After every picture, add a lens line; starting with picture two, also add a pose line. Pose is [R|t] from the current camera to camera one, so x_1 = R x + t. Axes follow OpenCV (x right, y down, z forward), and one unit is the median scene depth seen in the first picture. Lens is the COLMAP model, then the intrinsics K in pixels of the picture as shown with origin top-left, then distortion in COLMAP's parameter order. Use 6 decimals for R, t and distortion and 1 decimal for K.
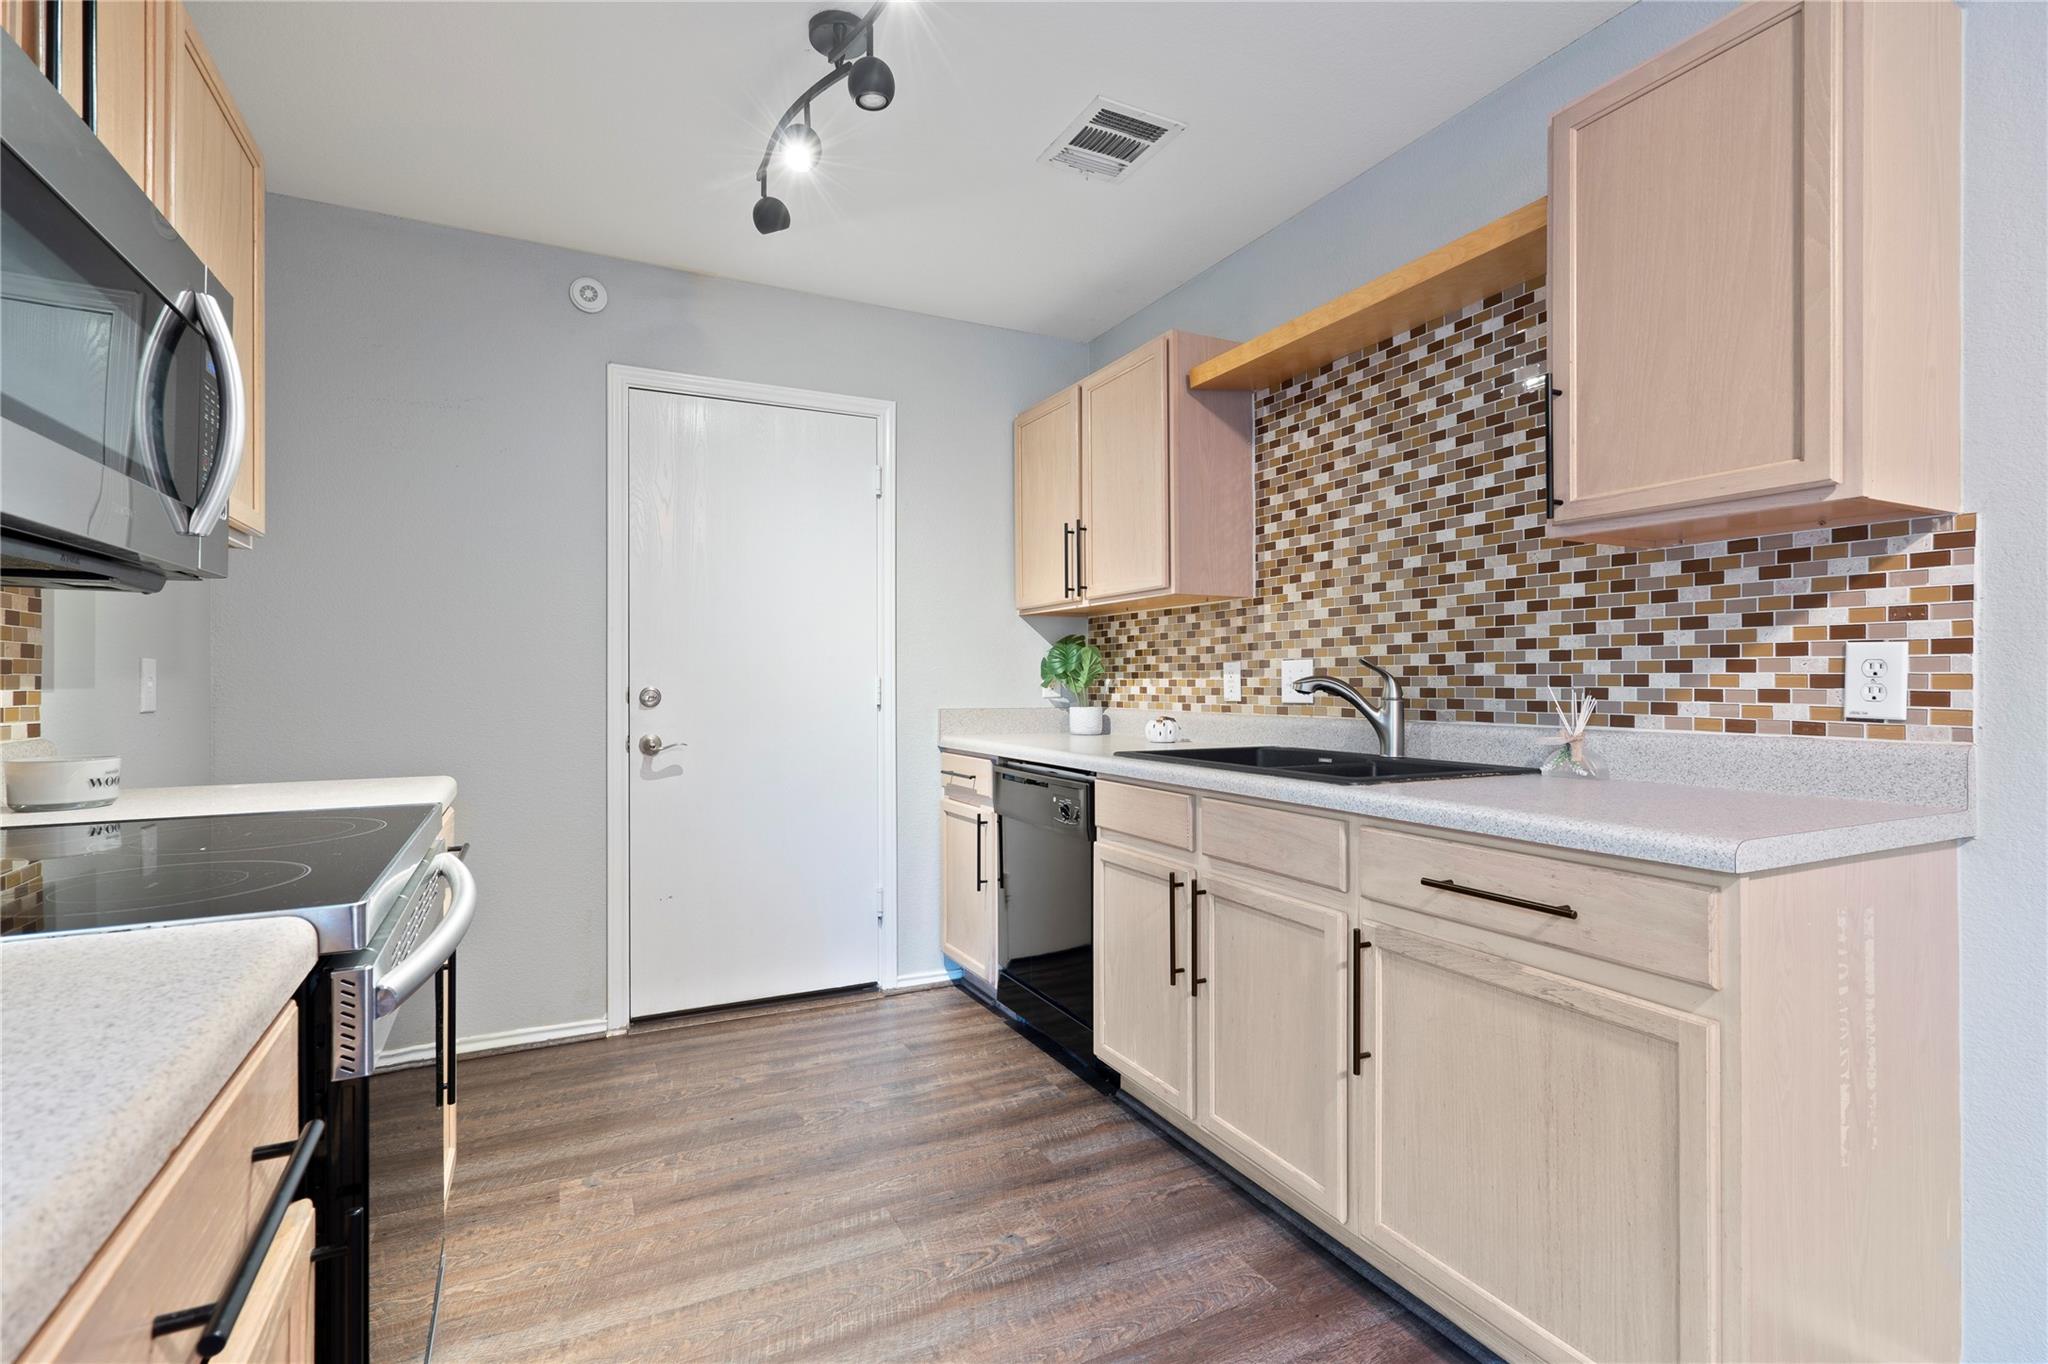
lens RADIAL K [[957.2, 0, 1006.6], [0, 957.2, 685.0], [0, 0, 1]] dist [0.000433, 0.000791]
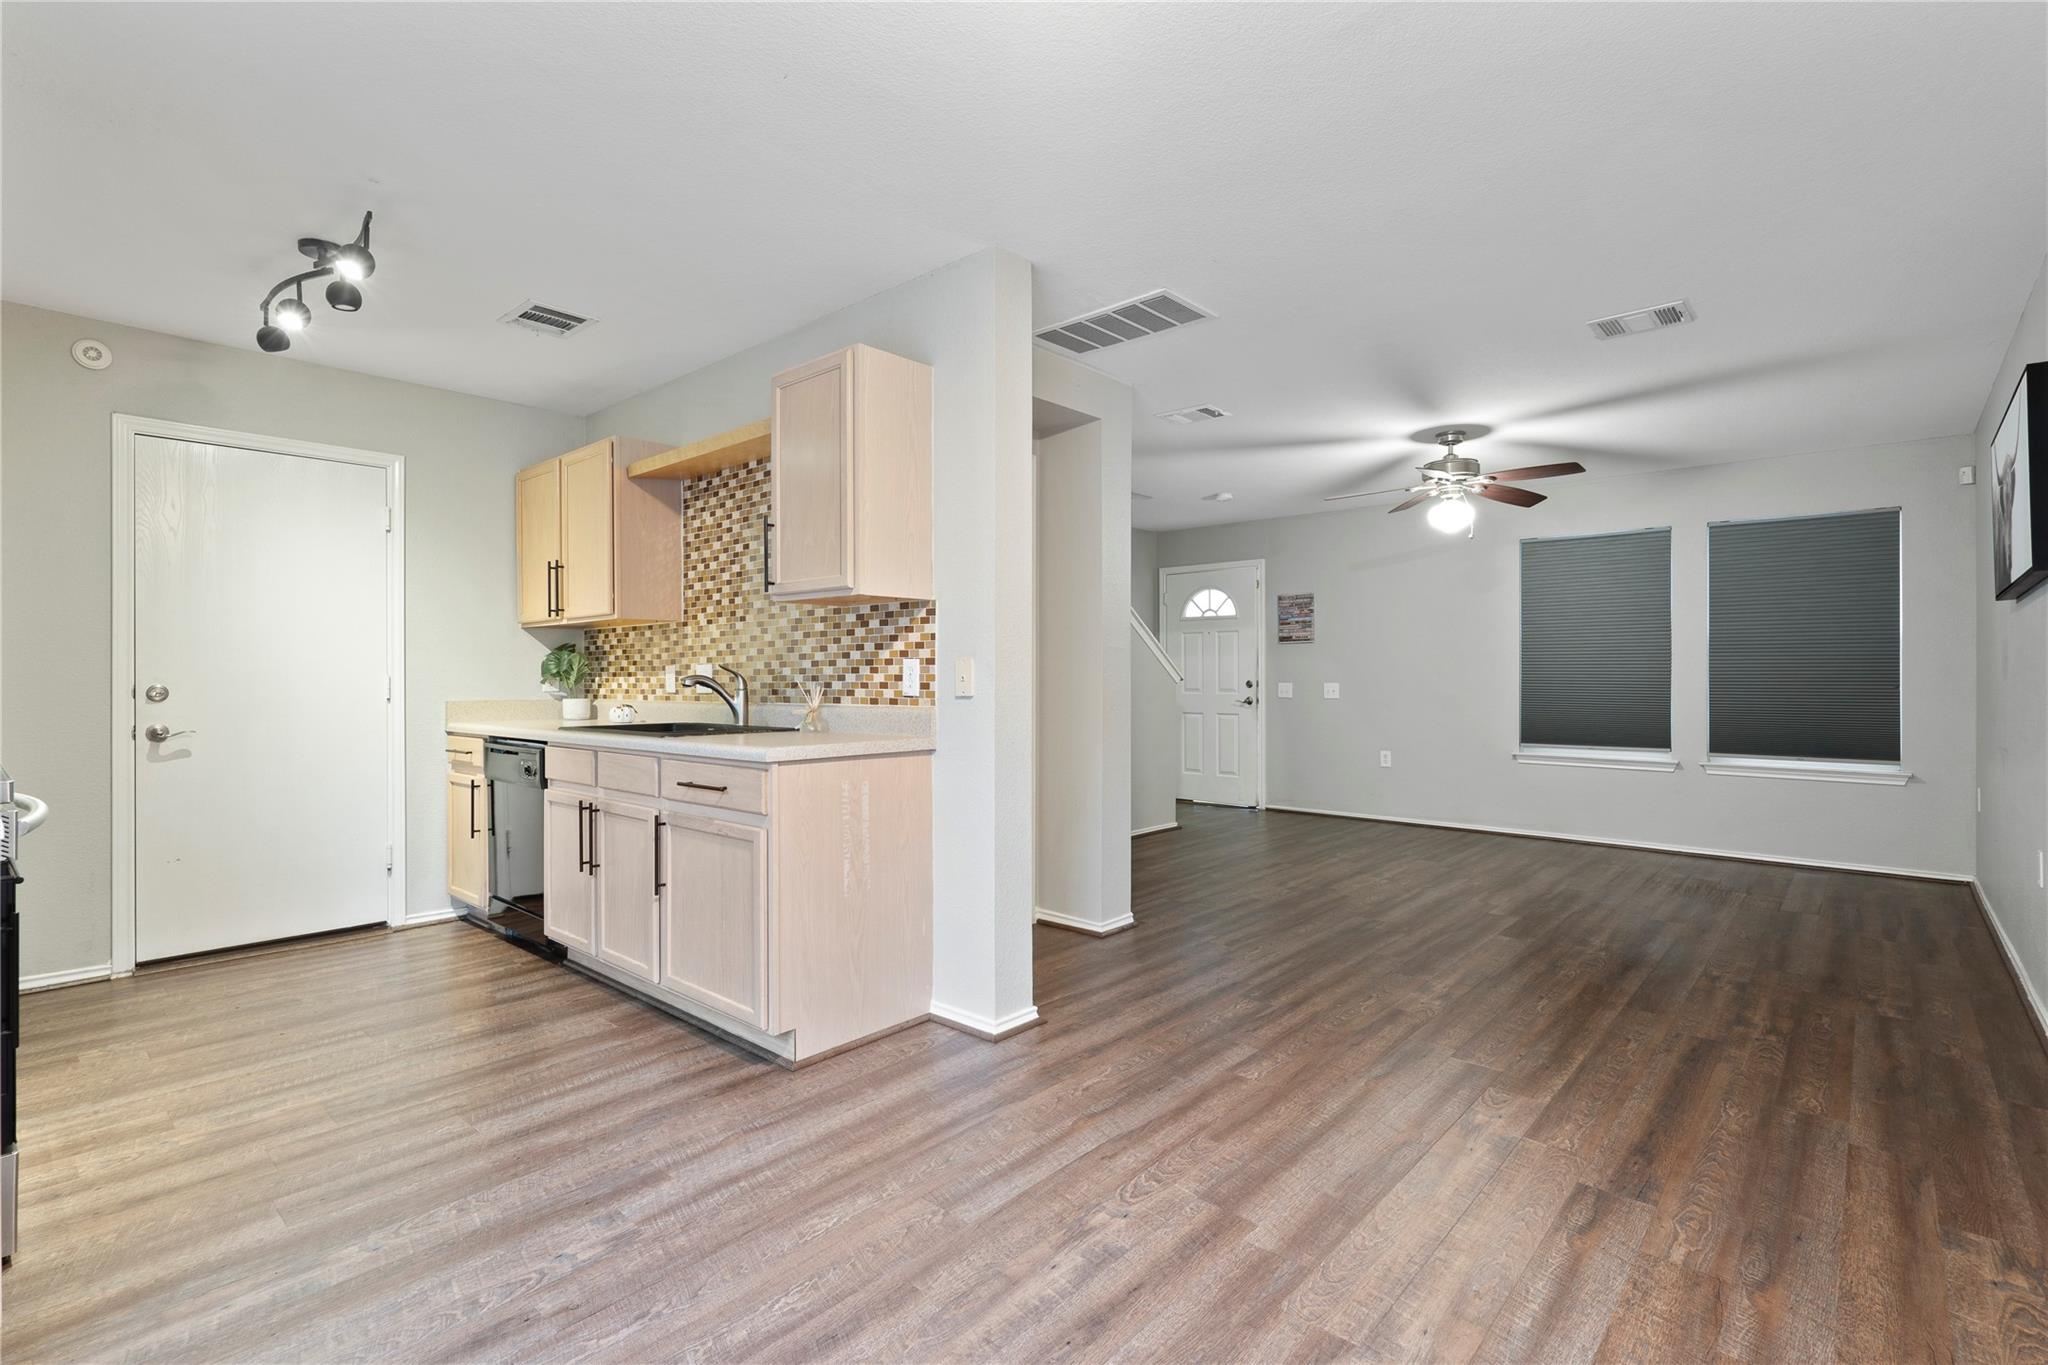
lens RADIAL K [[957.2, 0, 1014.7], [0, 957.2, 676.5], [0, 0, 1]] dist [0.000433, 0.000791]
pose [[0.926704, -0.002060, 0.375787, 0.246787], [0.004453, 0.999975, -0.005498, 0.004083], [-0.375766, 0.006768, 0.926690, -0.740283]]
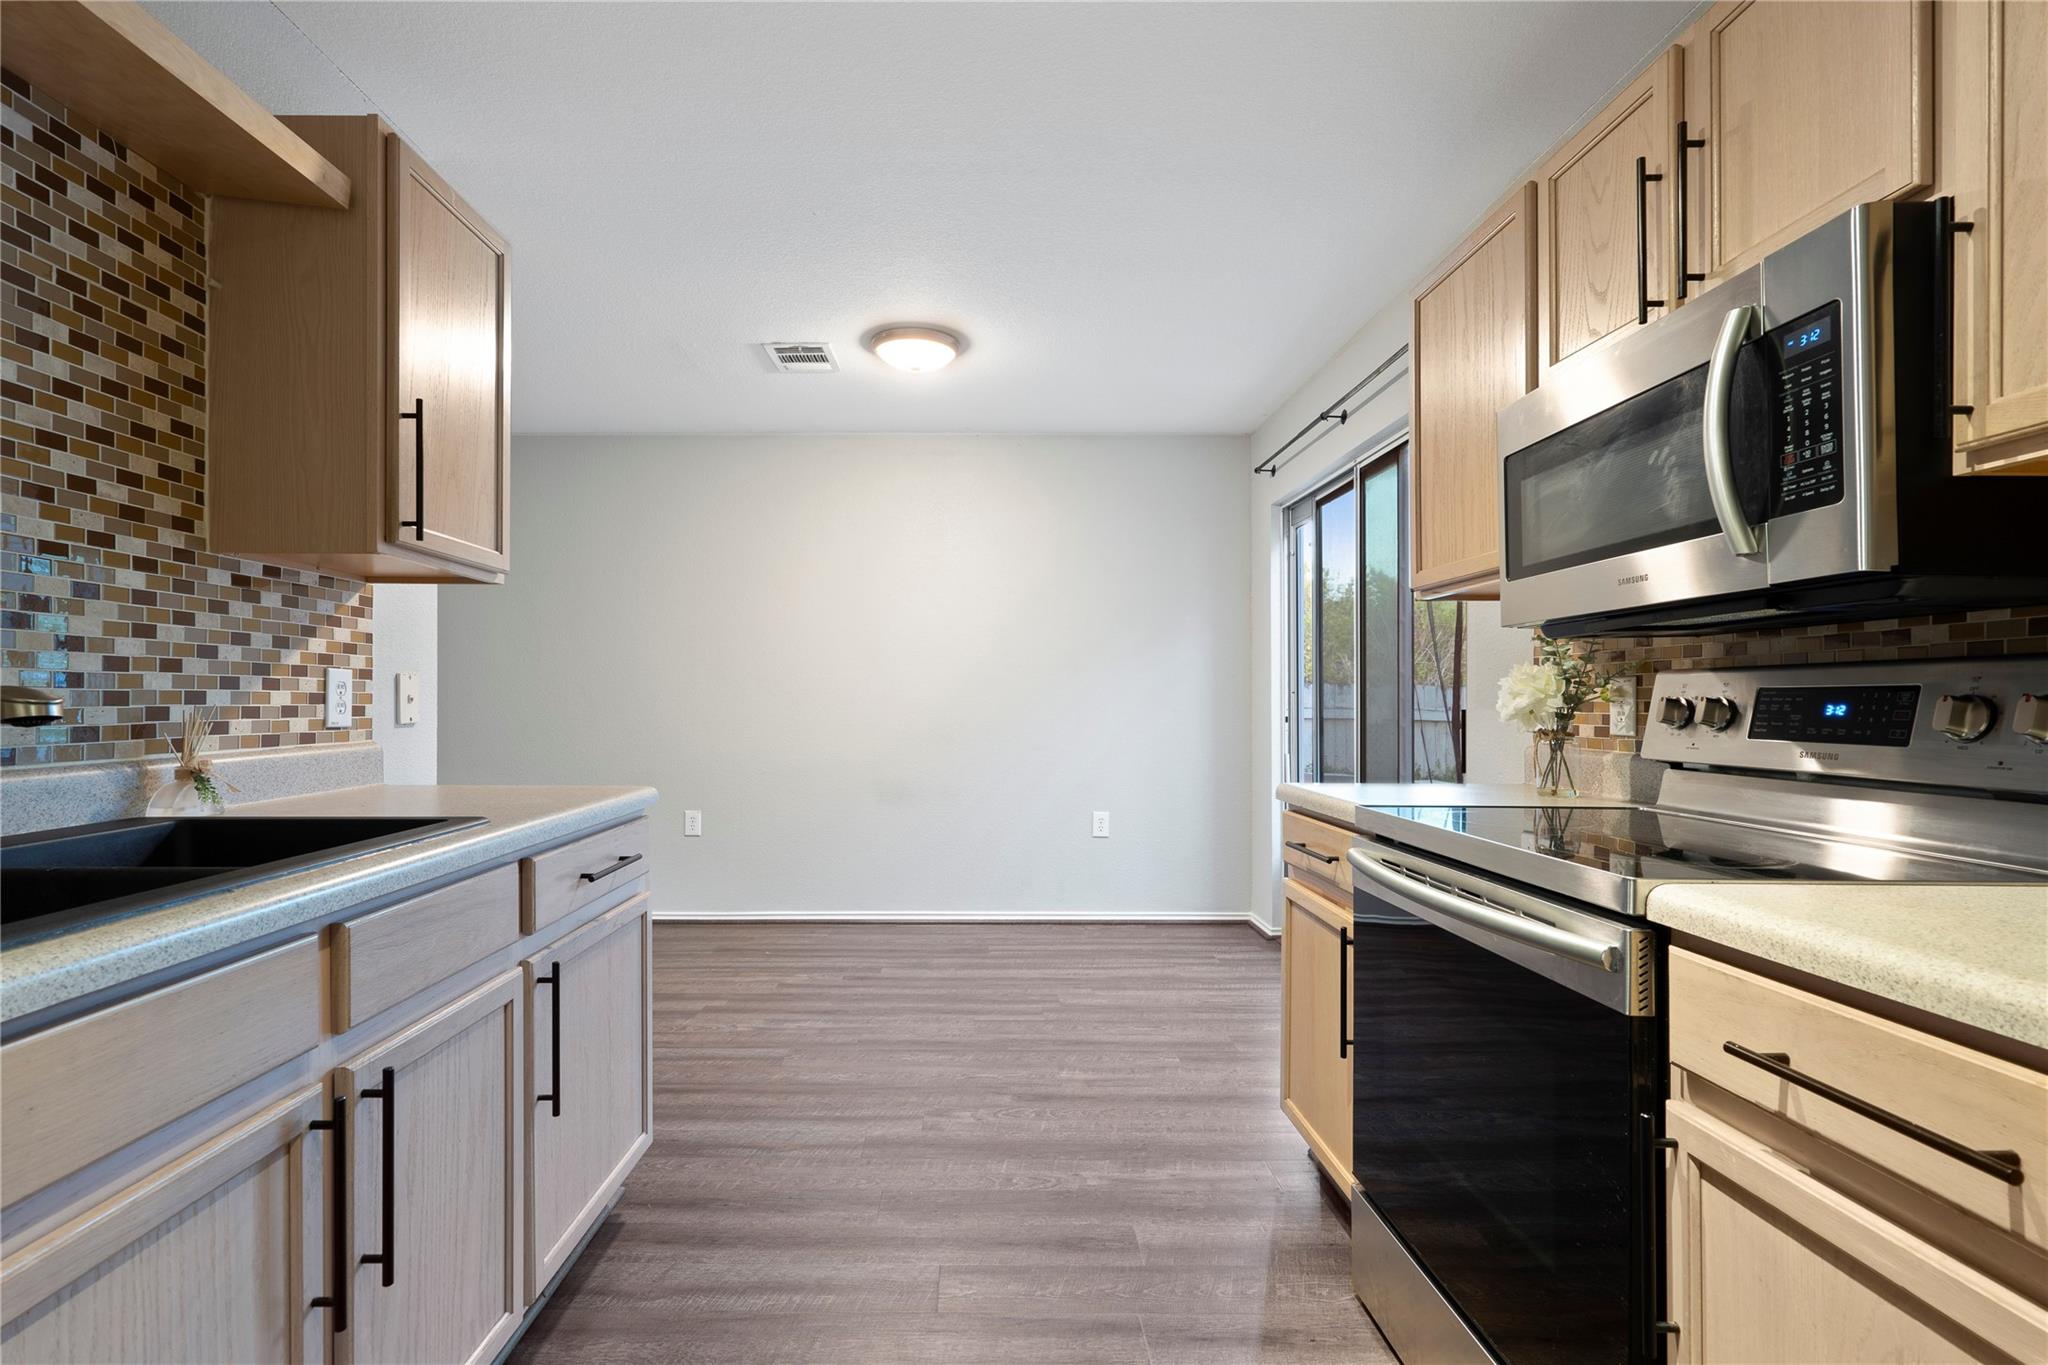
lens RADIAL K [[957.2, 0, 1010.1], [0, 957.2, 691.9], [0, 0, 1]] dist [0.000433, 0.000791]
pose [[-0.915493, 0.000287, 0.402334, -0.338947], [-0.001551, 0.999990, -0.004242, -0.006579], [-0.402331, -0.004507, -0.915483, 1.345516]]
